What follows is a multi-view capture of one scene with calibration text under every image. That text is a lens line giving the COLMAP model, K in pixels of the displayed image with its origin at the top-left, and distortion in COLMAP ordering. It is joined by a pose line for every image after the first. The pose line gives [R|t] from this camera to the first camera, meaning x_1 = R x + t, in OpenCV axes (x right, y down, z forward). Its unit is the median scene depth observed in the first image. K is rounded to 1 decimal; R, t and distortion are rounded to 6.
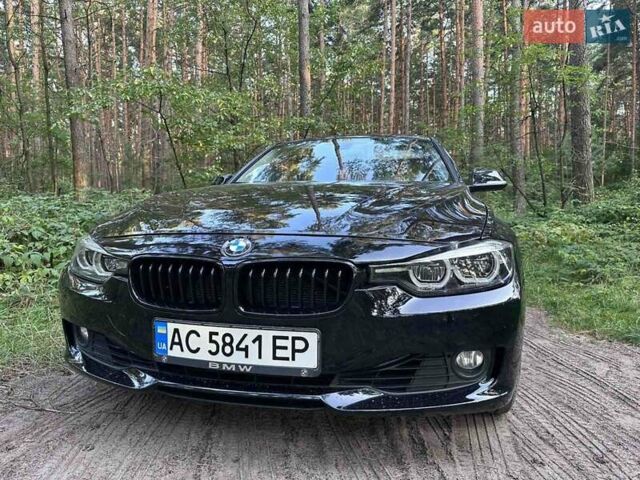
lens RADIAL K [[455.5, 0, 320.0], [0, 455.5, 240.0], [0, 0, 1]] dist [0.050548, -0.066221]
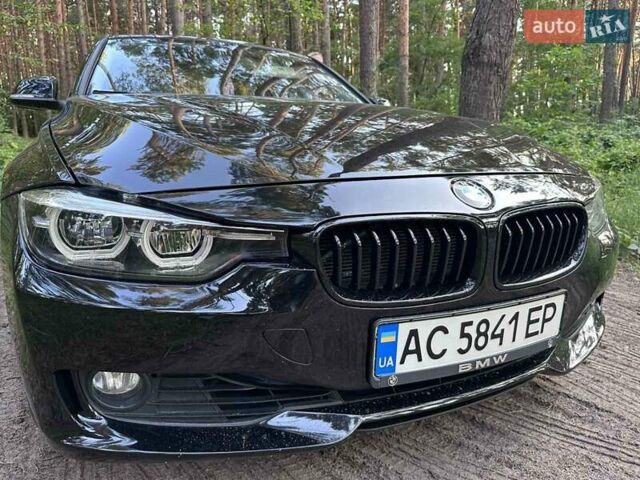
lens RADIAL K [[455.5, 0, 320.0], [0, 455.5, 240.0], [0, 0, 1]] dist [0.050548, -0.066221]
pose [[0.764750, -0.121693, 0.632730, -0.799172], [0.018217, 0.985693, 0.167561, -0.038523], [-0.644069, -0.116616, 0.756026, 0.618785]]
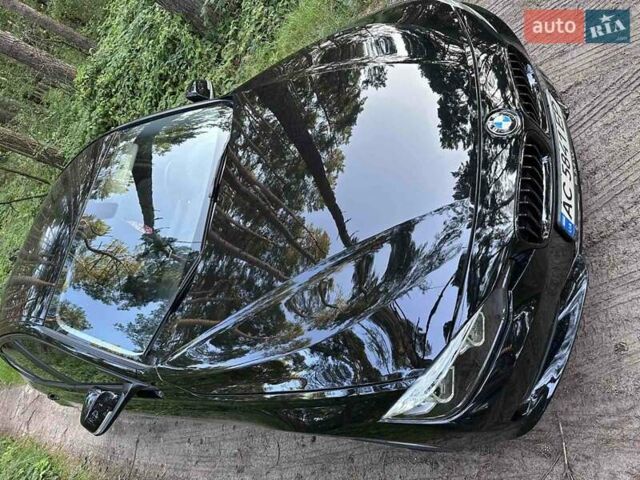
lens RADIAL K [[455.5, 0, 320.0], [0, 455.5, 240.0], [0, 0, 1]] dist [0.050548, -0.066221]
pose [[-0.044244, -0.821841, 0.567996, -0.925066], [0.763611, 0.338777, 0.549662, -0.736759], [-0.644159, 0.458048, 0.612578, 0.764177]]
